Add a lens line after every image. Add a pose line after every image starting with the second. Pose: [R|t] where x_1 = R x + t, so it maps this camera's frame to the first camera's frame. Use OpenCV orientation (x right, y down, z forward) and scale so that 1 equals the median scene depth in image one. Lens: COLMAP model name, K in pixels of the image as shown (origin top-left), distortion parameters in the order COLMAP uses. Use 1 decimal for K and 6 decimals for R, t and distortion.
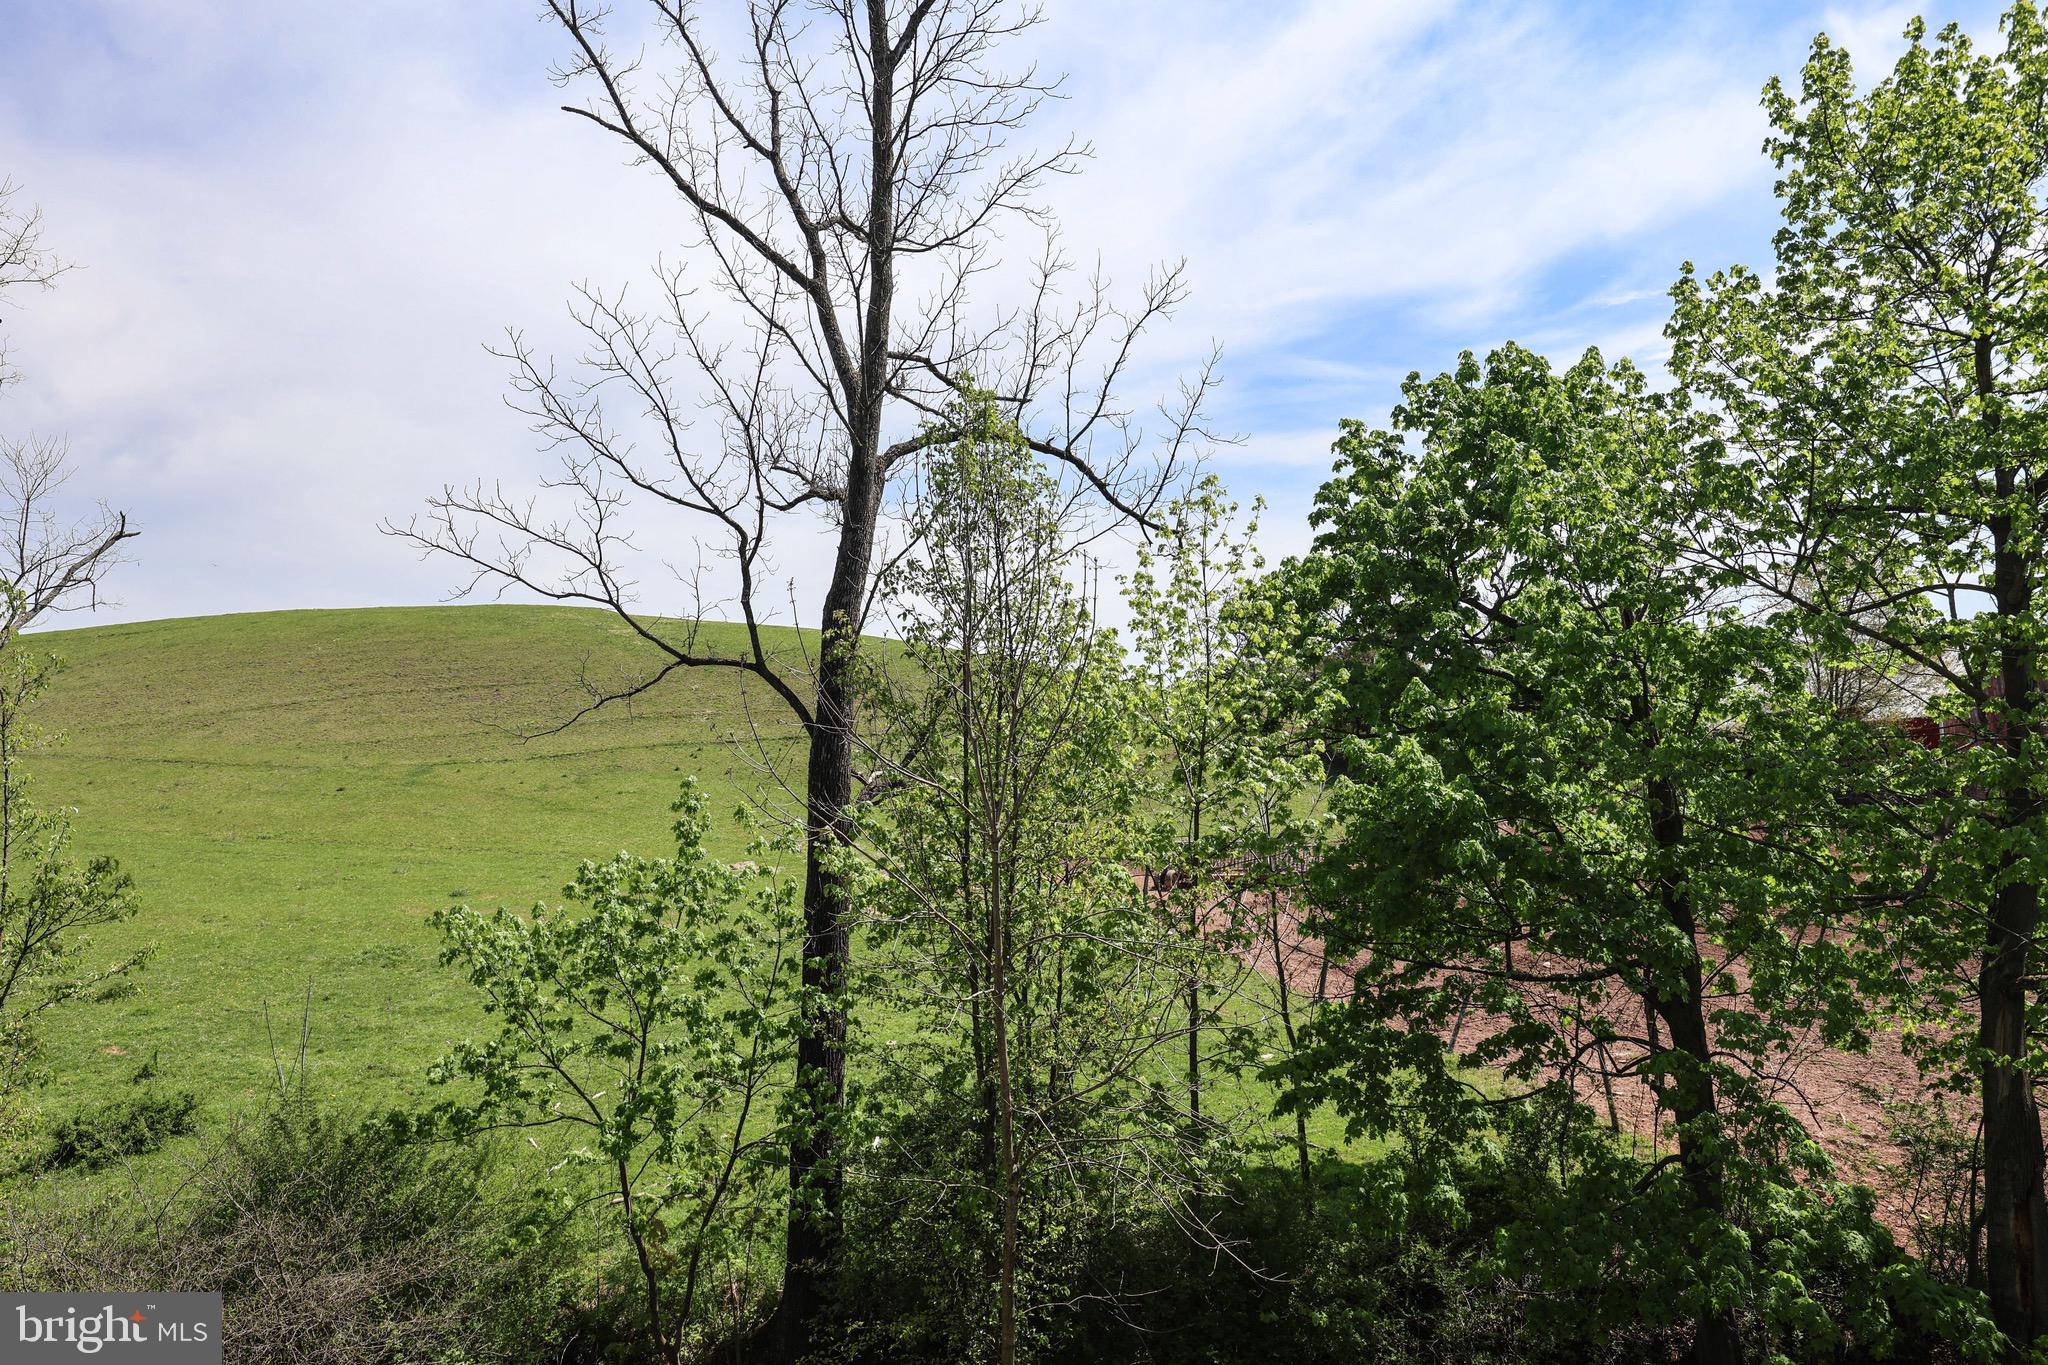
lens RADIAL K [[1336.8, 0, 1024.0], [0, 1336.8, 682.5], [0, 0, 1]] dist [0.000672, -0.001154]
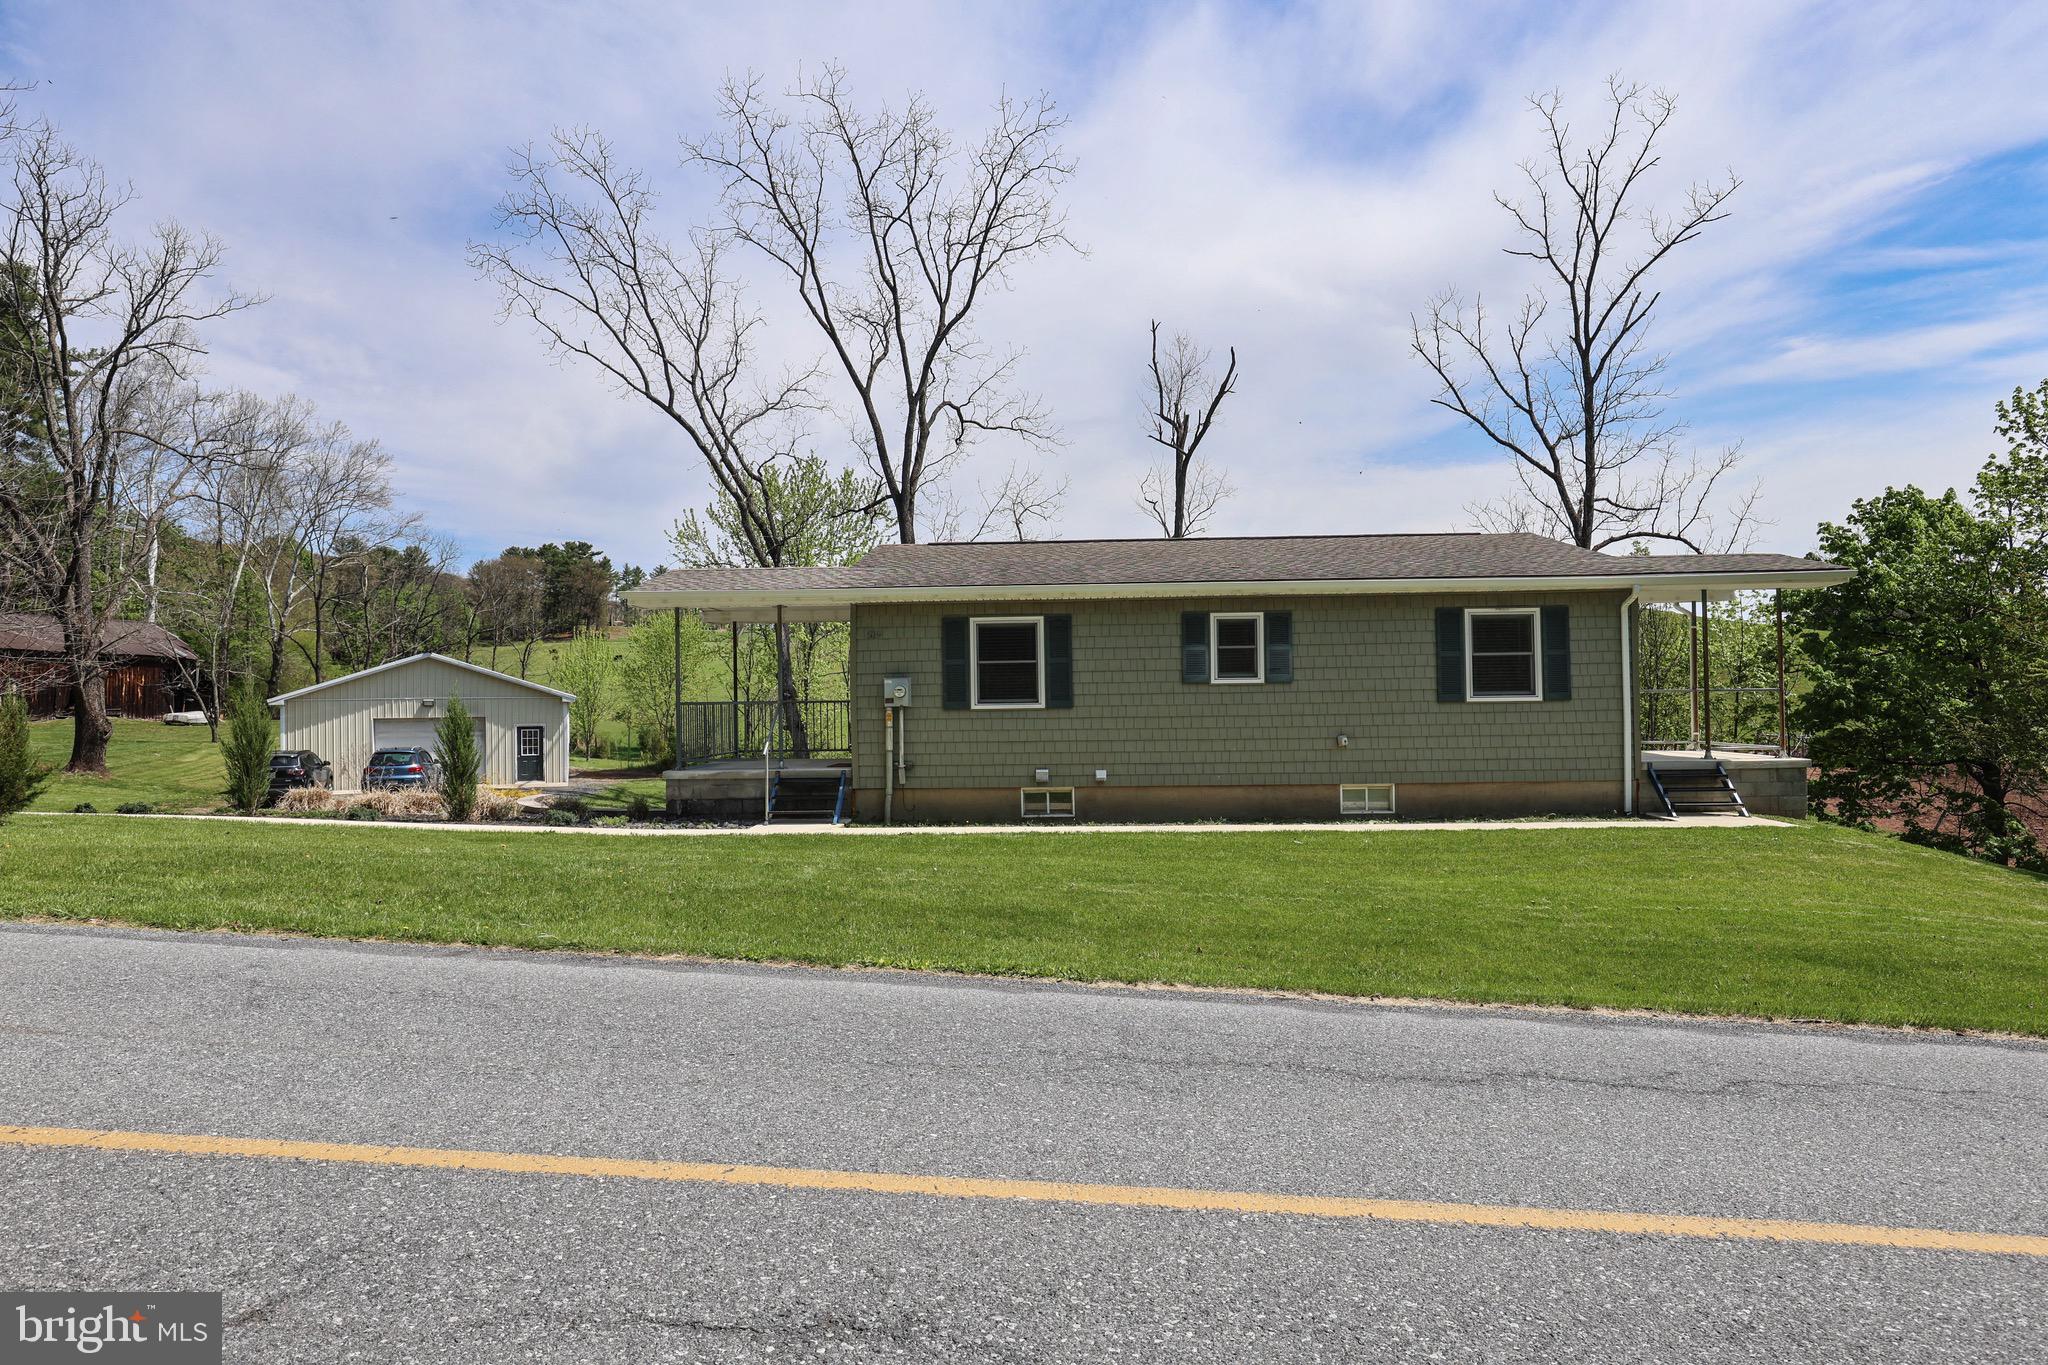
lens RADIAL K [[1097.9, 0, 1018.2], [0, 1097.9, 679.8], [0, 0, 1]] dist [-0.019363, 0.005148]
pose [[0.869636, -0.001980, -0.493690, -0.035294], [0.027909, 0.998590, 0.045157, -0.059183], [0.492904, -0.053048, 0.868465, -1.418806]]
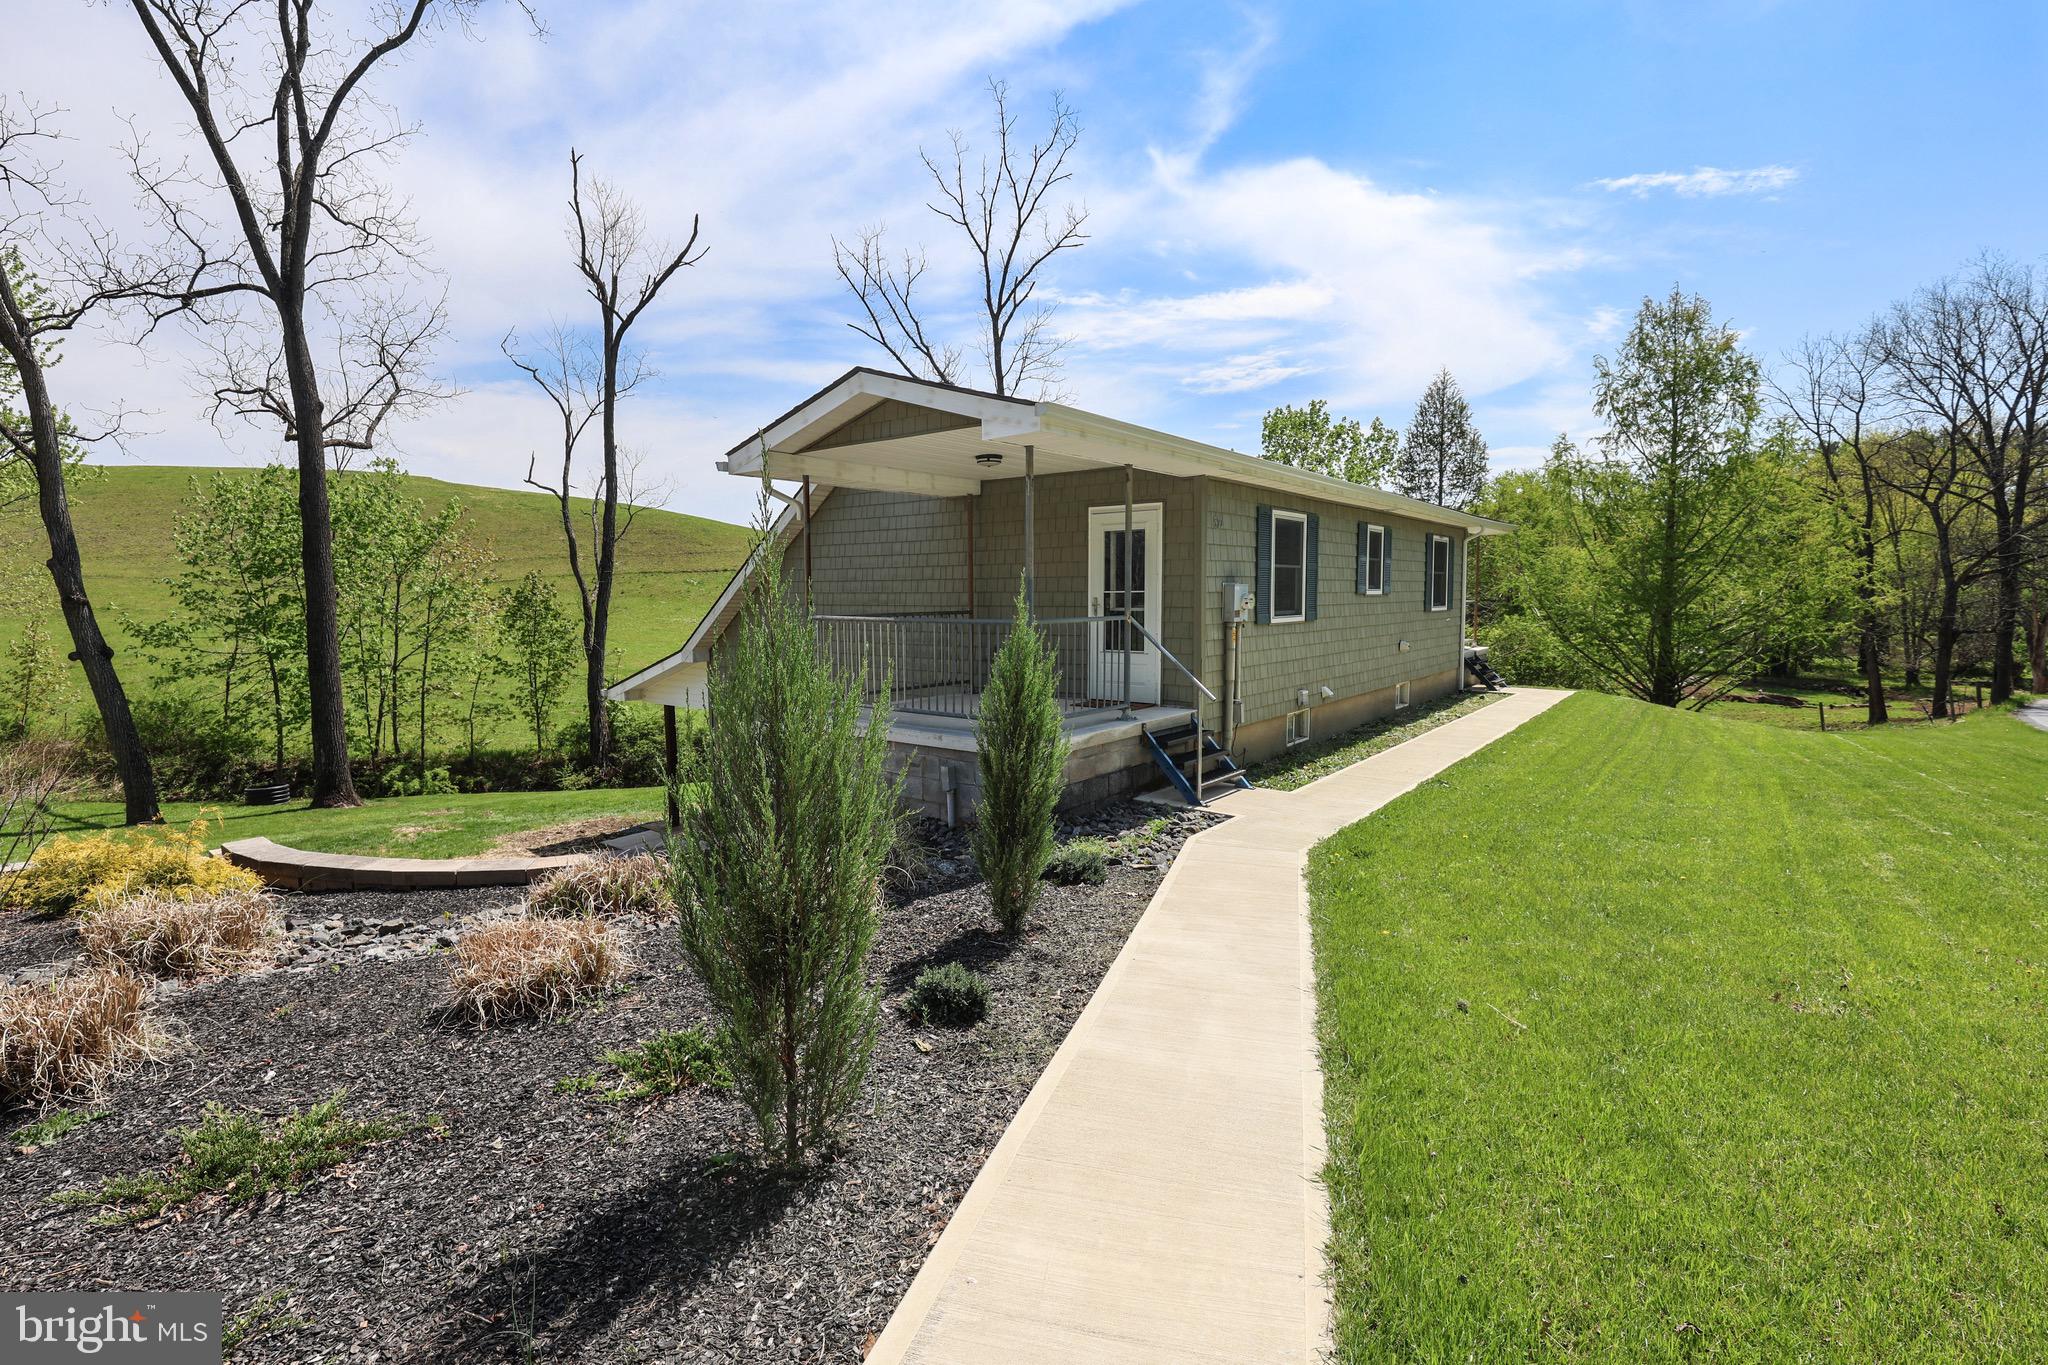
lens RADIAL K [[950.7, 0, 1008.3], [0, 950.7, 681.6], [0, 0, 1]] dist [-0.036978, 0.007911]
pose [[0.909969, -0.025083, 0.413918, -1.100486], [-0.037936, 0.988948, 0.143330, -0.037818], [-0.412938, -0.146128, 0.898960, -1.110280]]
